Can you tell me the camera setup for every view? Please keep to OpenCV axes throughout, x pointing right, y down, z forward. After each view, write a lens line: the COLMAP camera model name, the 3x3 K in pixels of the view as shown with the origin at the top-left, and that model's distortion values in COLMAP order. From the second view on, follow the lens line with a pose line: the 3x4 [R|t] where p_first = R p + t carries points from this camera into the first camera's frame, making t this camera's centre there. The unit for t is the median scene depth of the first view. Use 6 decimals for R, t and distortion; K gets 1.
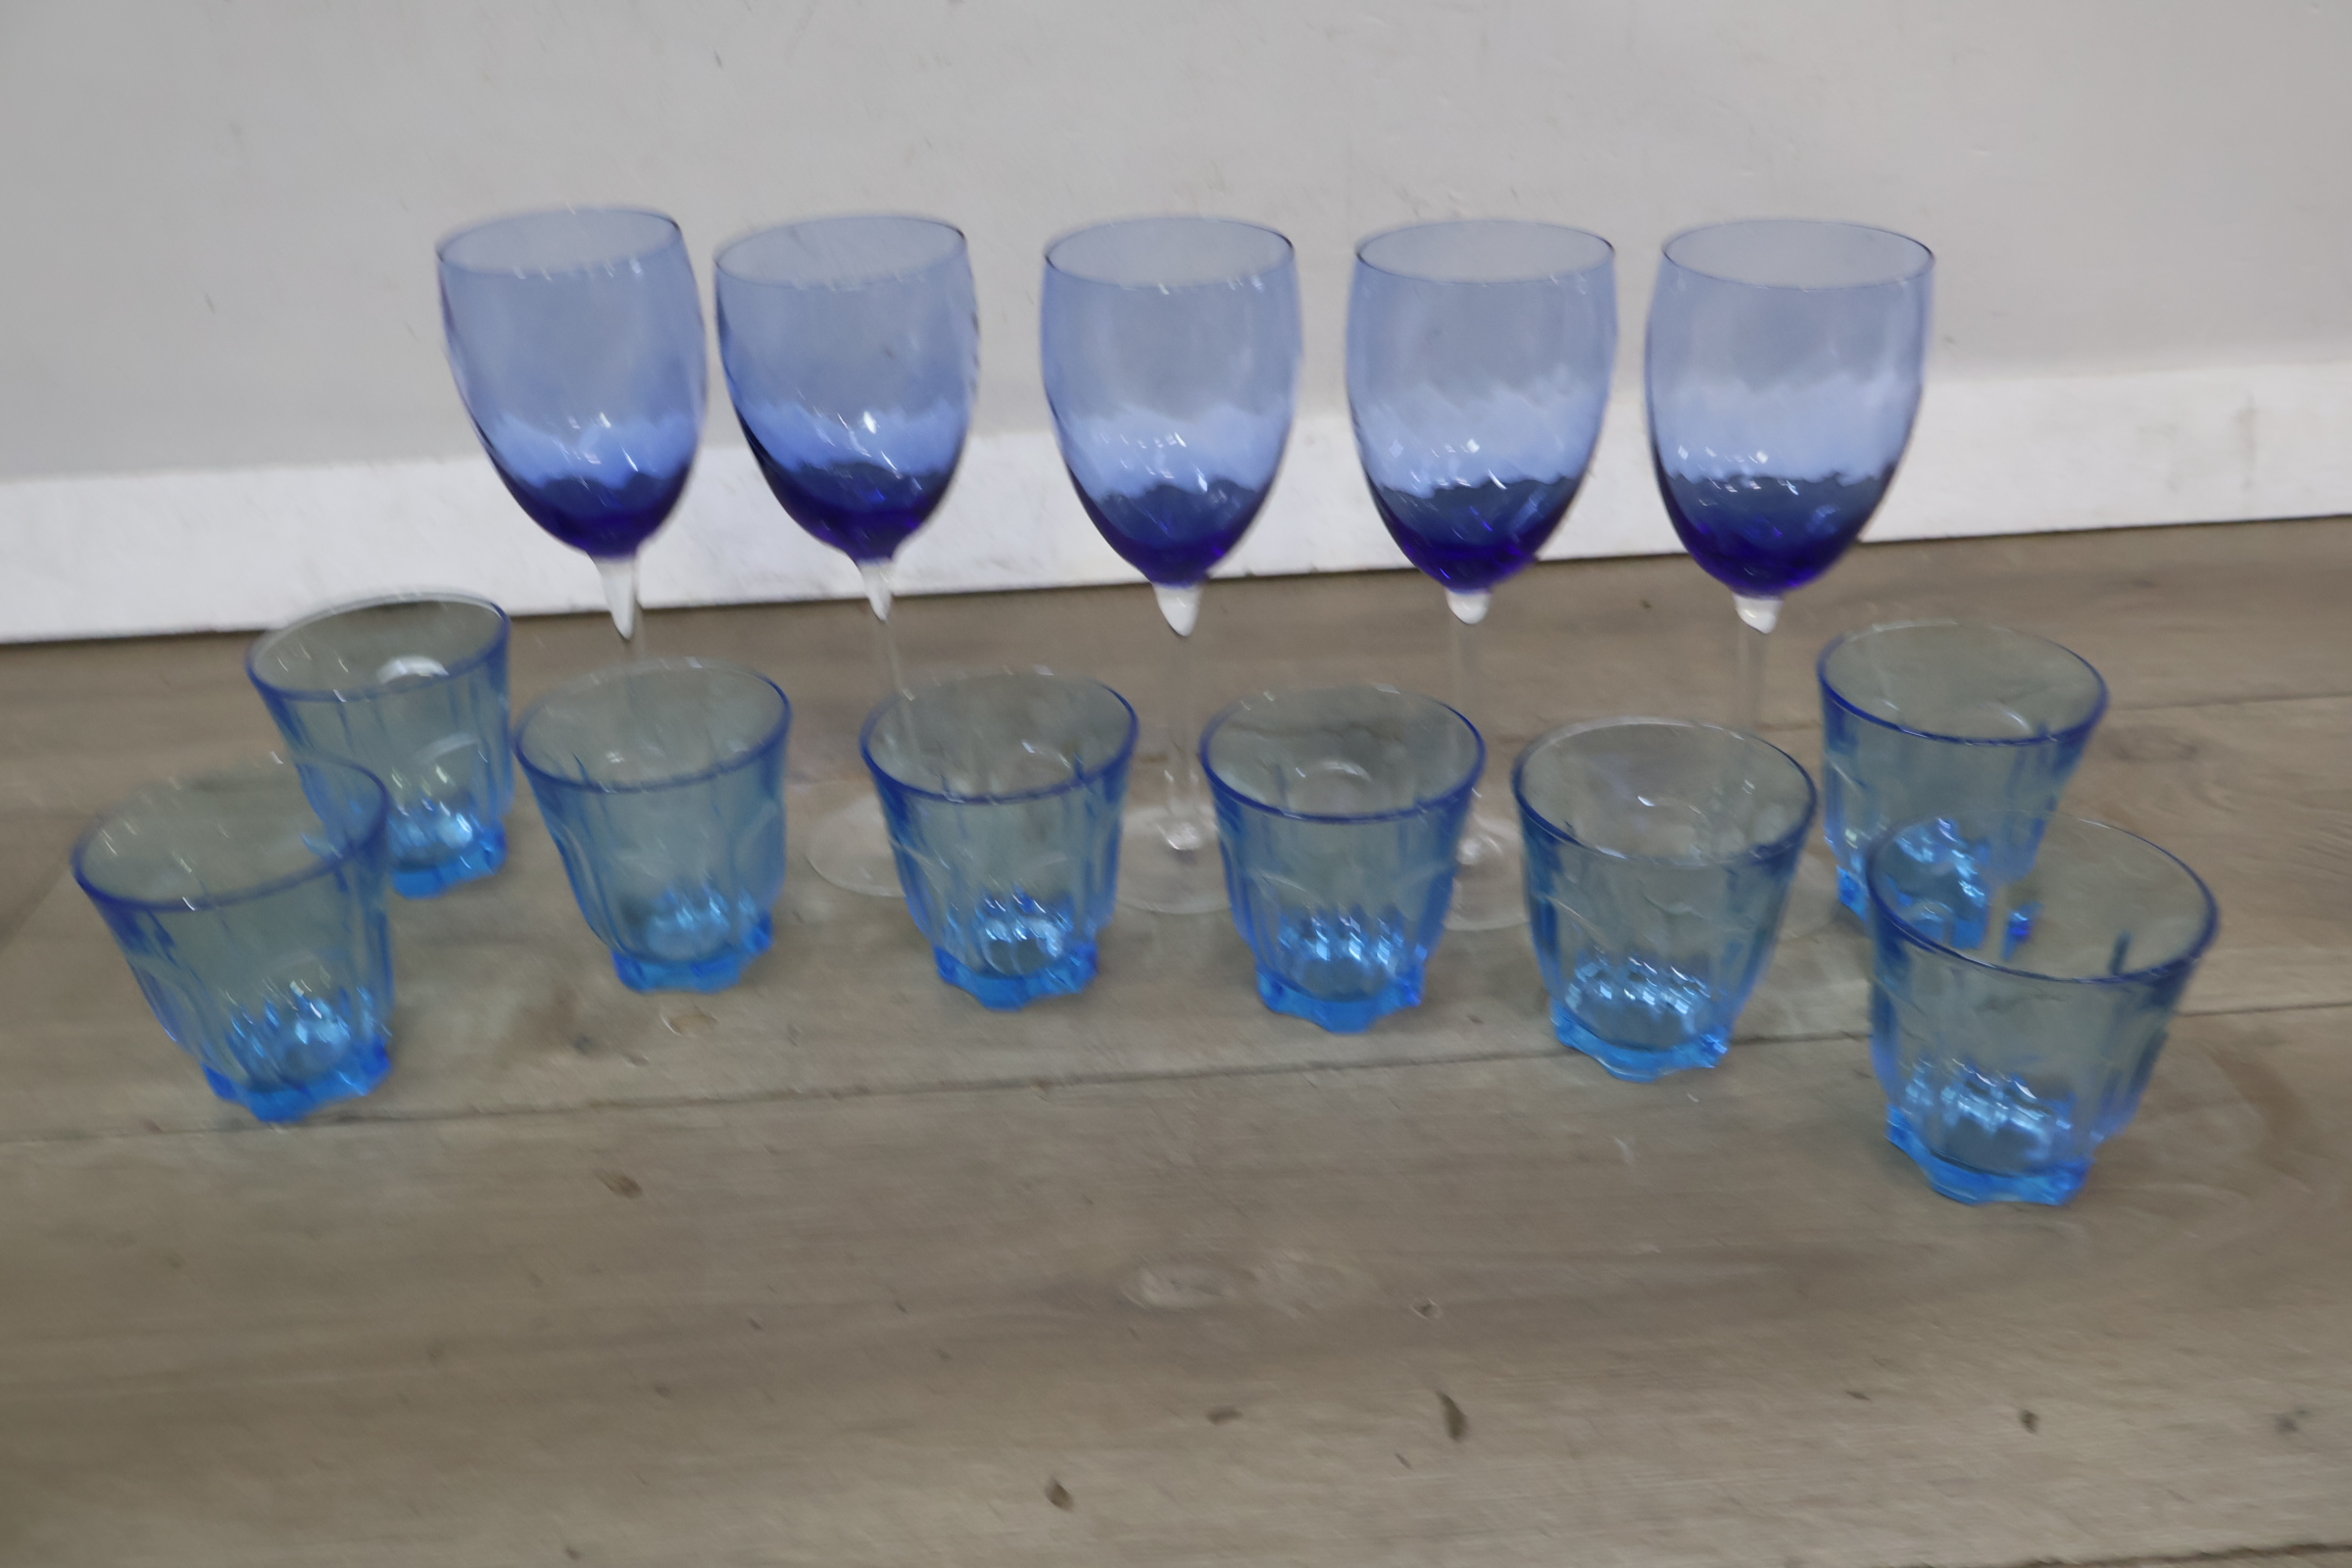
lens RADIAL K [[2081.0, 0, 1169.9], [0, 2081.0, 814.3], [0, 0, 1]] dist [0.006651, 0.014016]
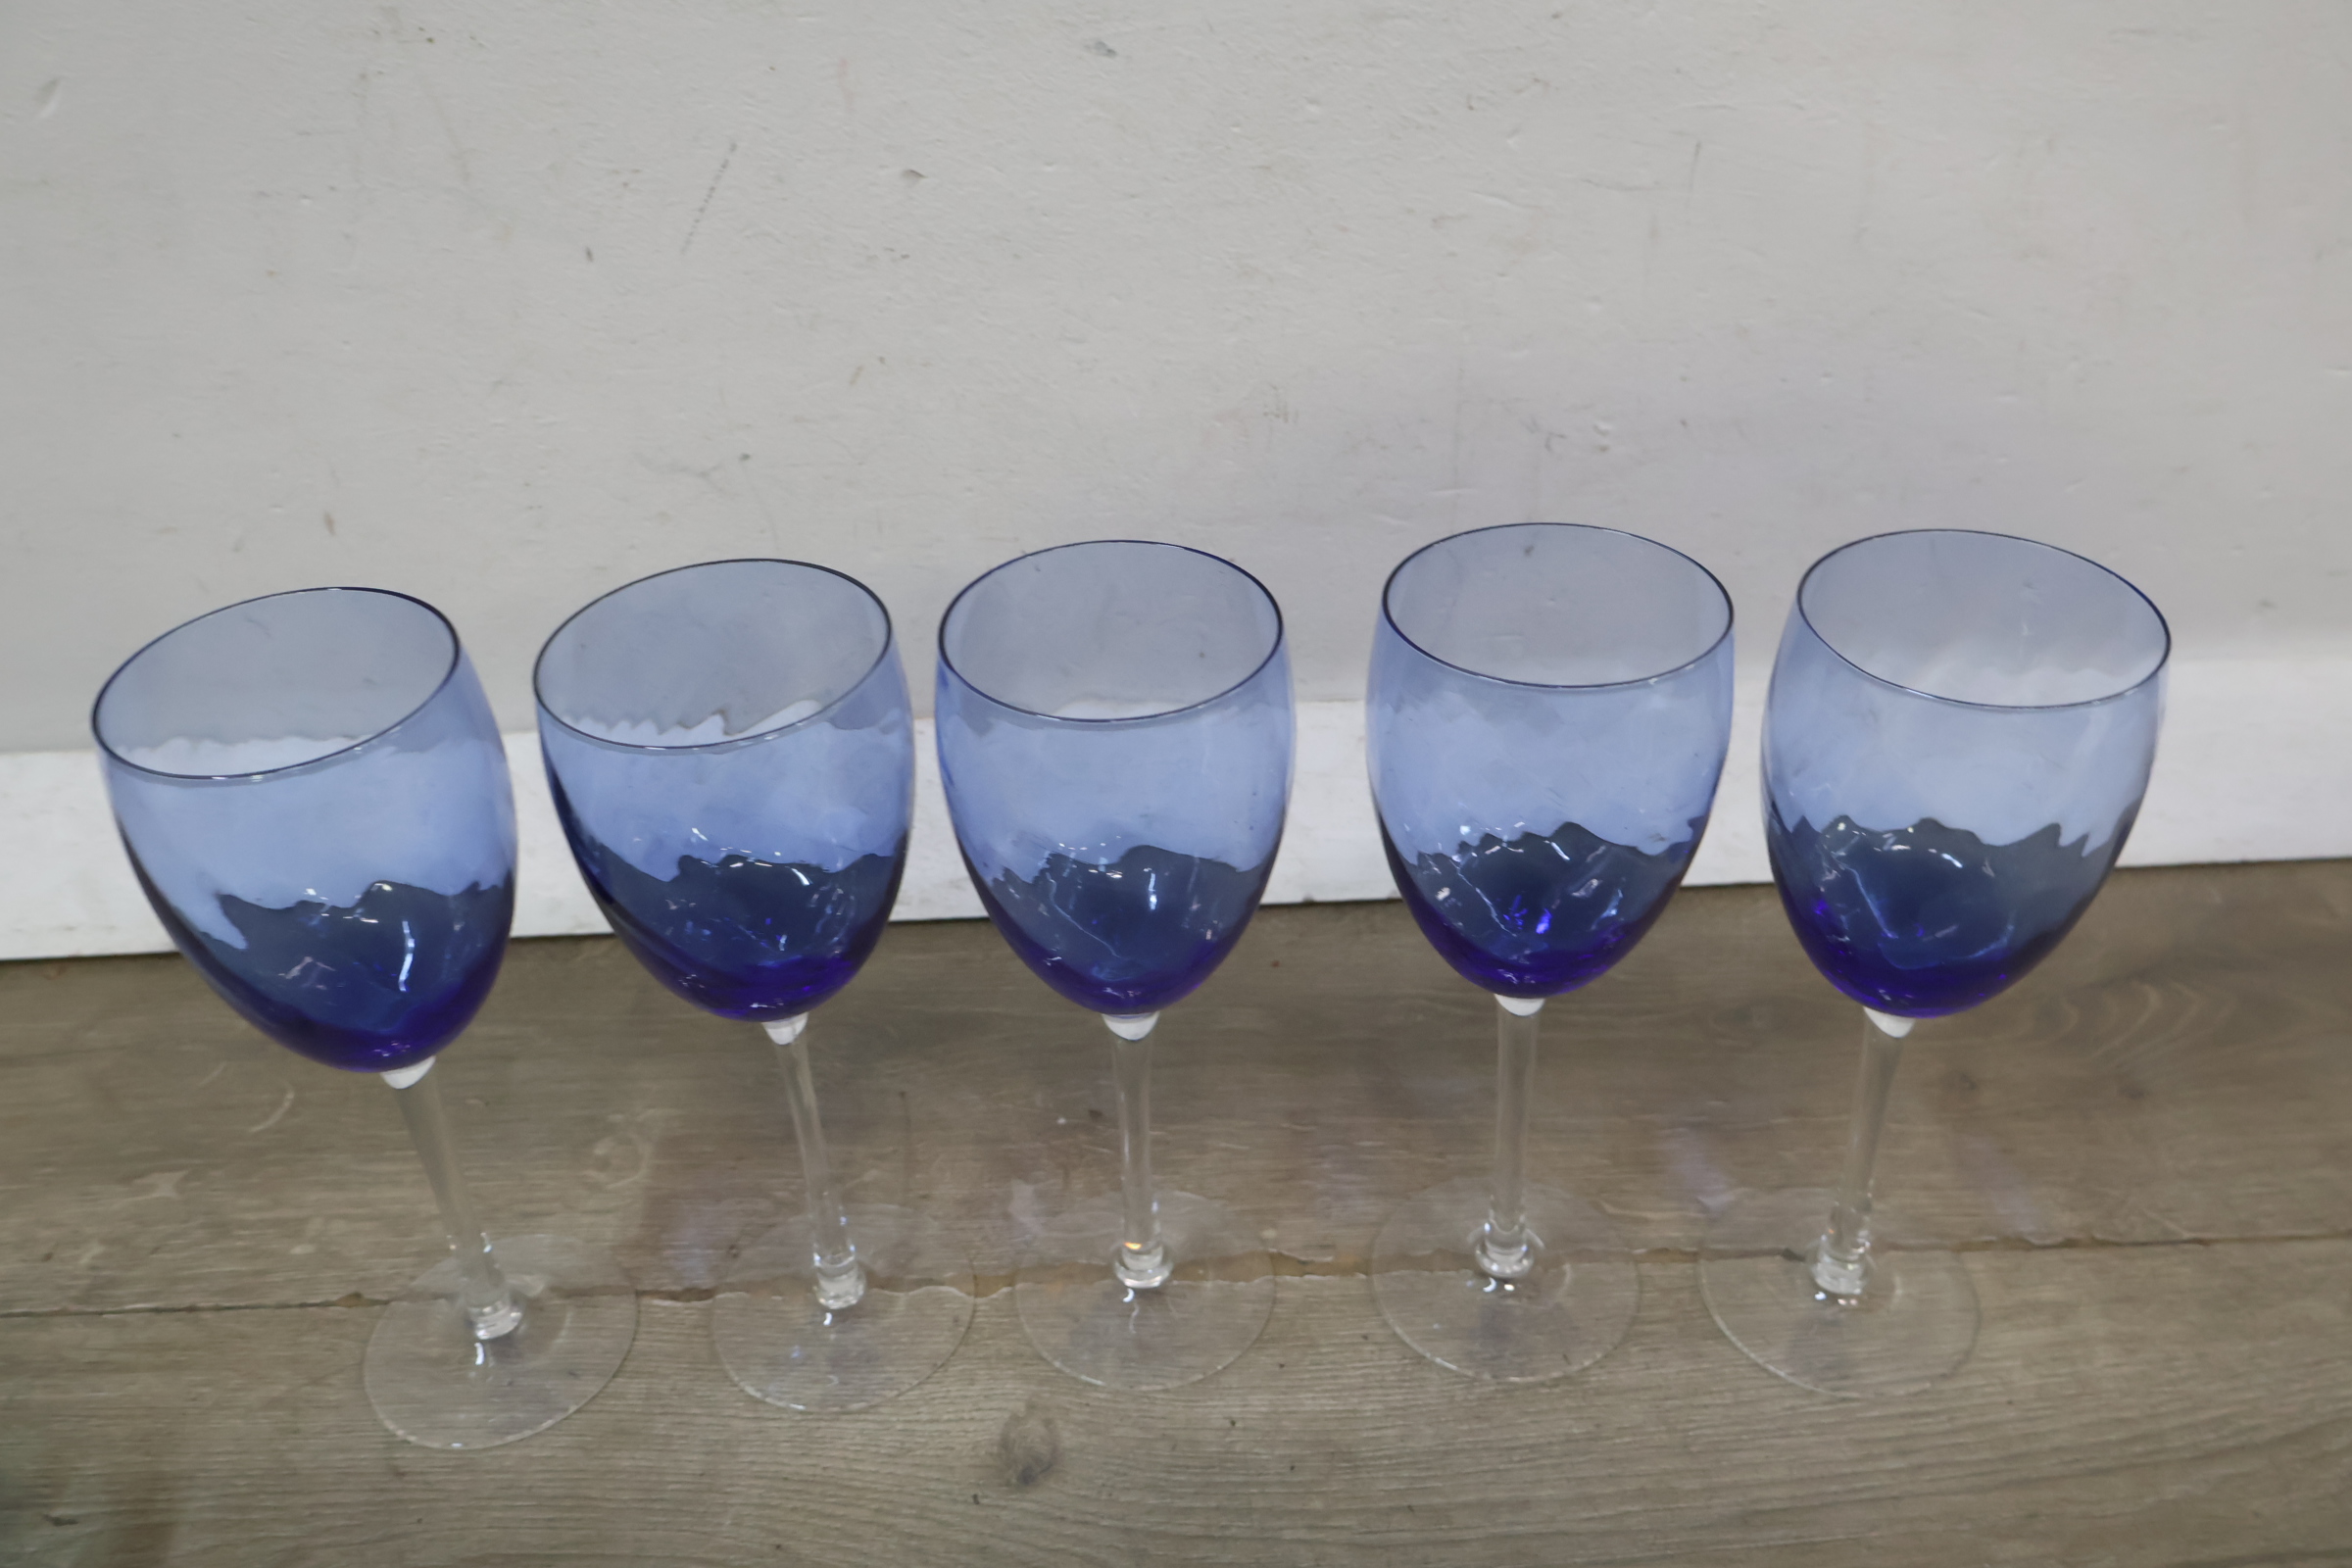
lens RADIAL K [[2081.0, 0, 1164.8], [0, 2081.0, 800.6], [0, 0, 1]] dist [0.006651, 0.014016]
pose [[0.999333, 0.017623, -0.031985, 0.012976], [-0.014620, 0.995670, 0.091803, -0.327087], [0.033465, -0.091274, 0.995263, 0.362842]]
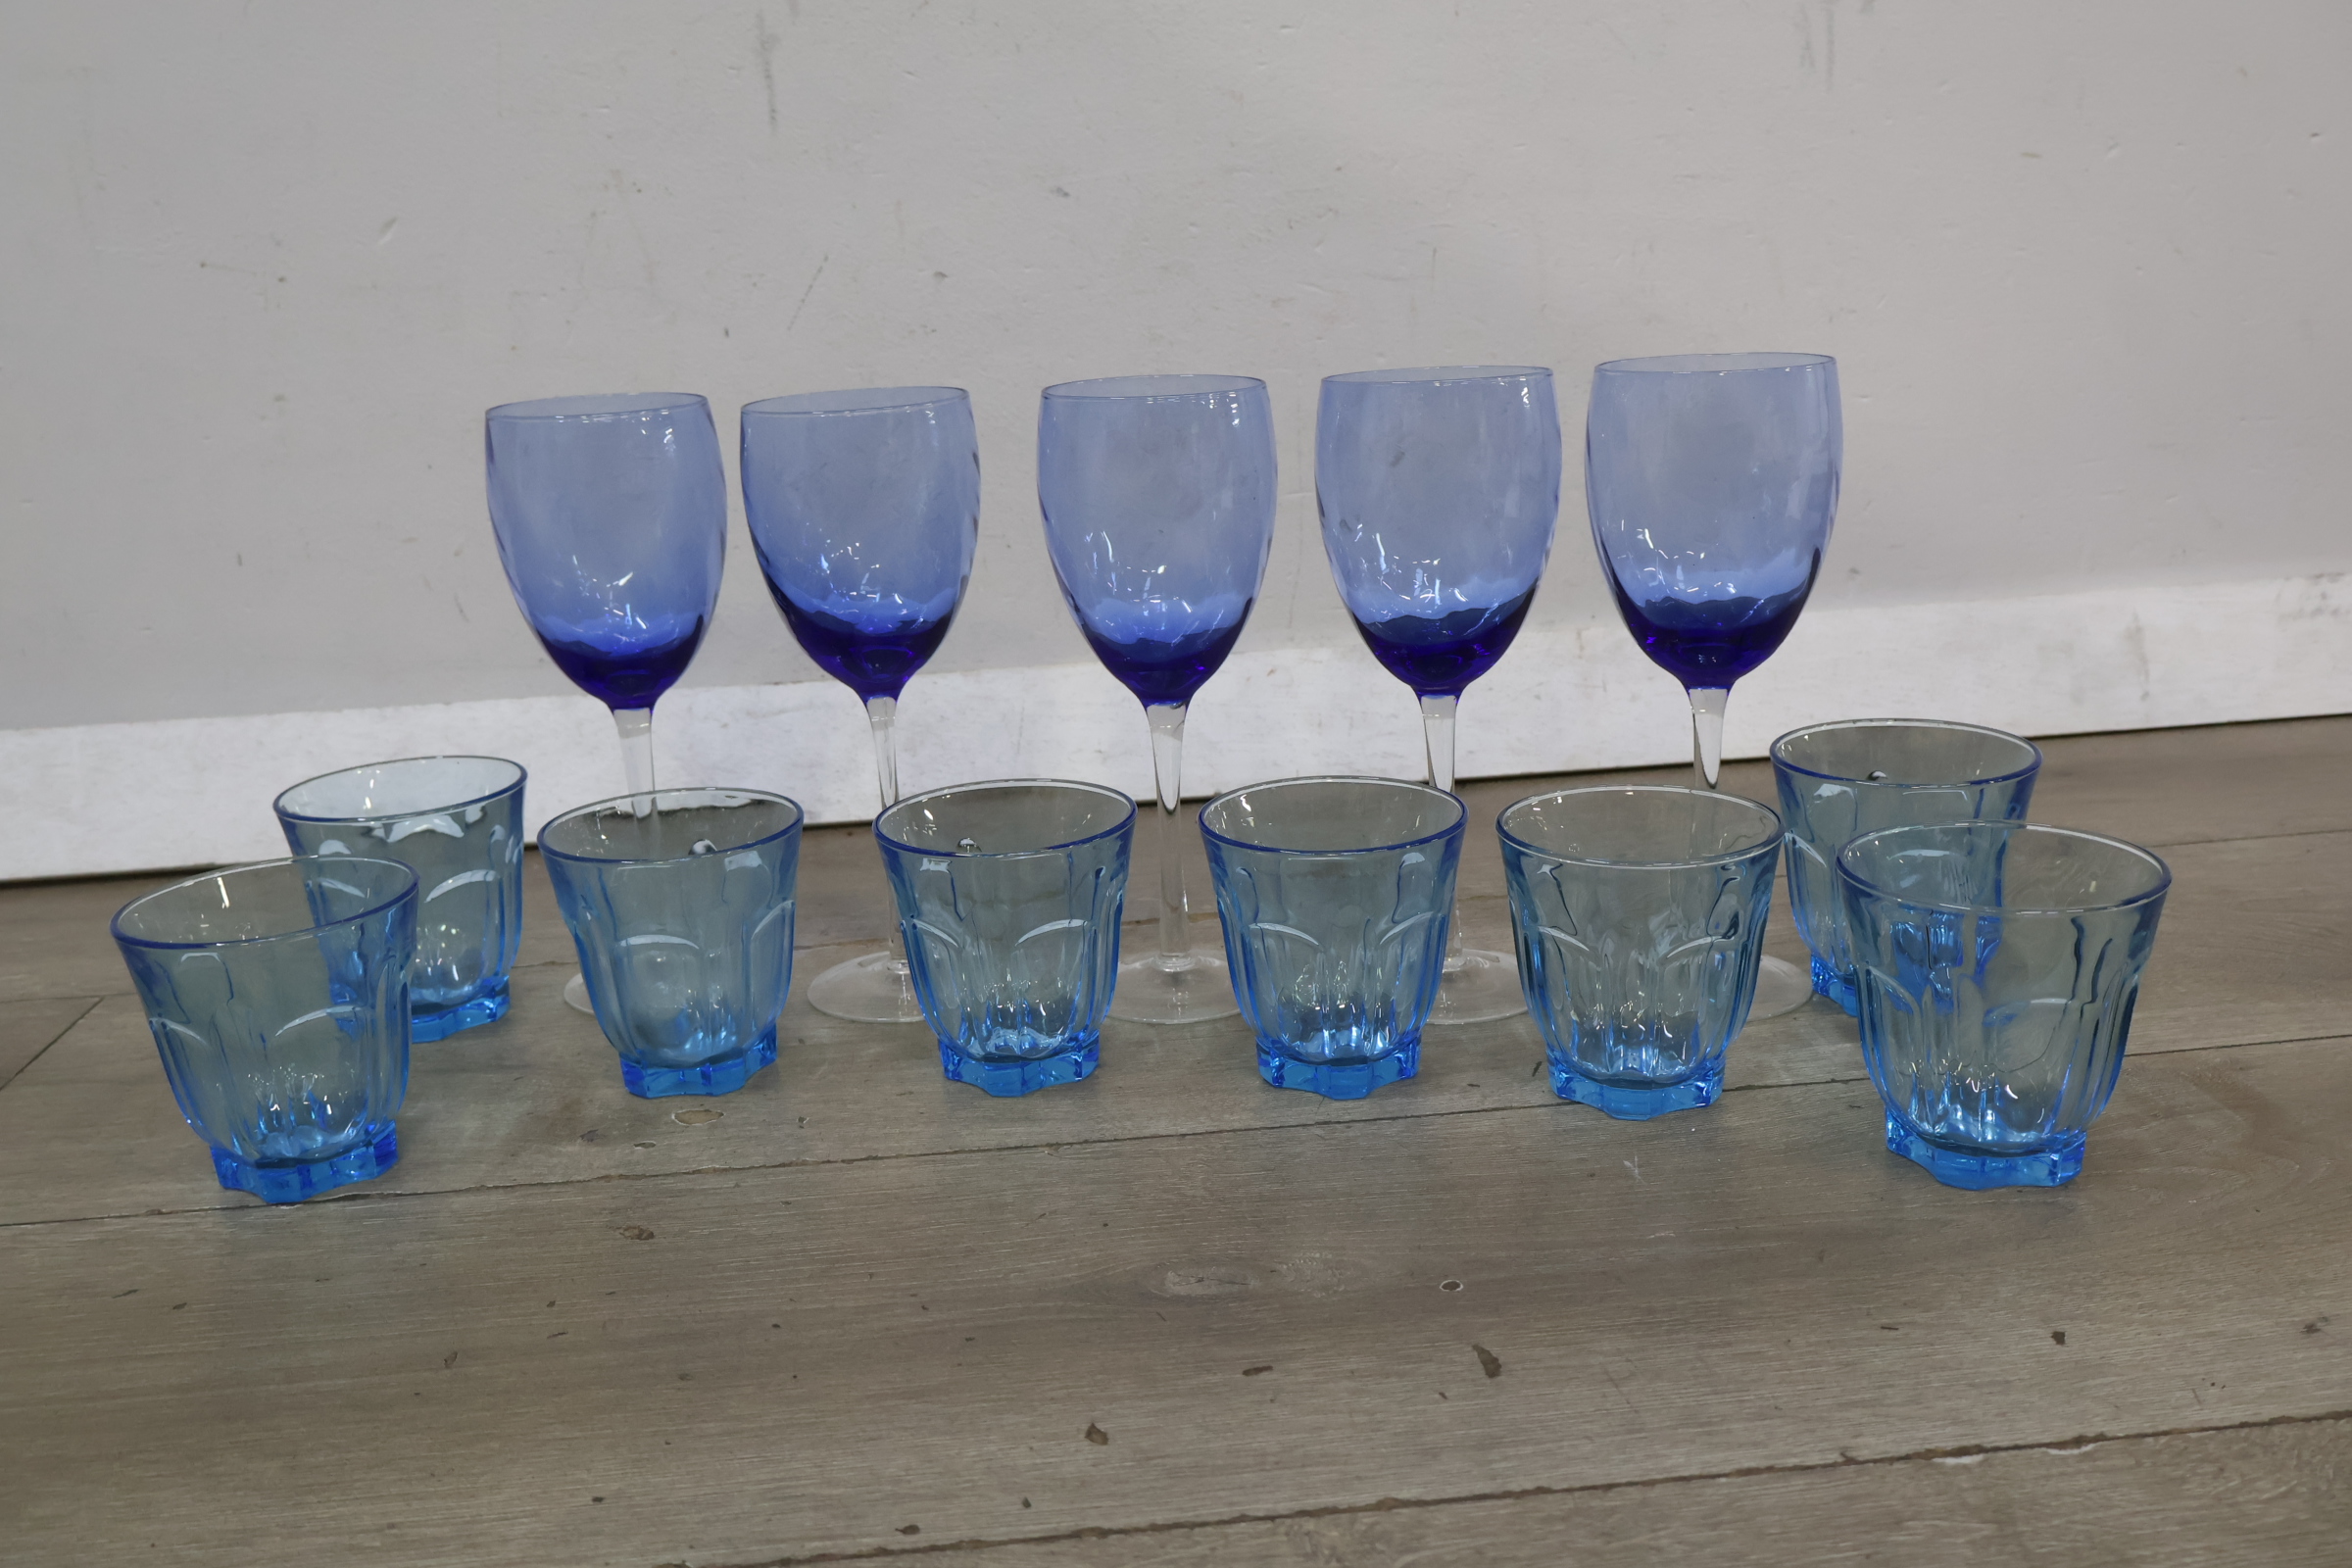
lens RADIAL K [[2081.0, 0, 1159.3], [0, 2081.0, 806.8], [0, 0, 1]] dist [0.006651, 0.014016]
pose [[0.999257, -0.024155, 0.030037, -0.035415], [0.030822, 0.968683, -0.246379, 0.218854], [-0.023145, 0.247122, 0.968708, -0.020023]]
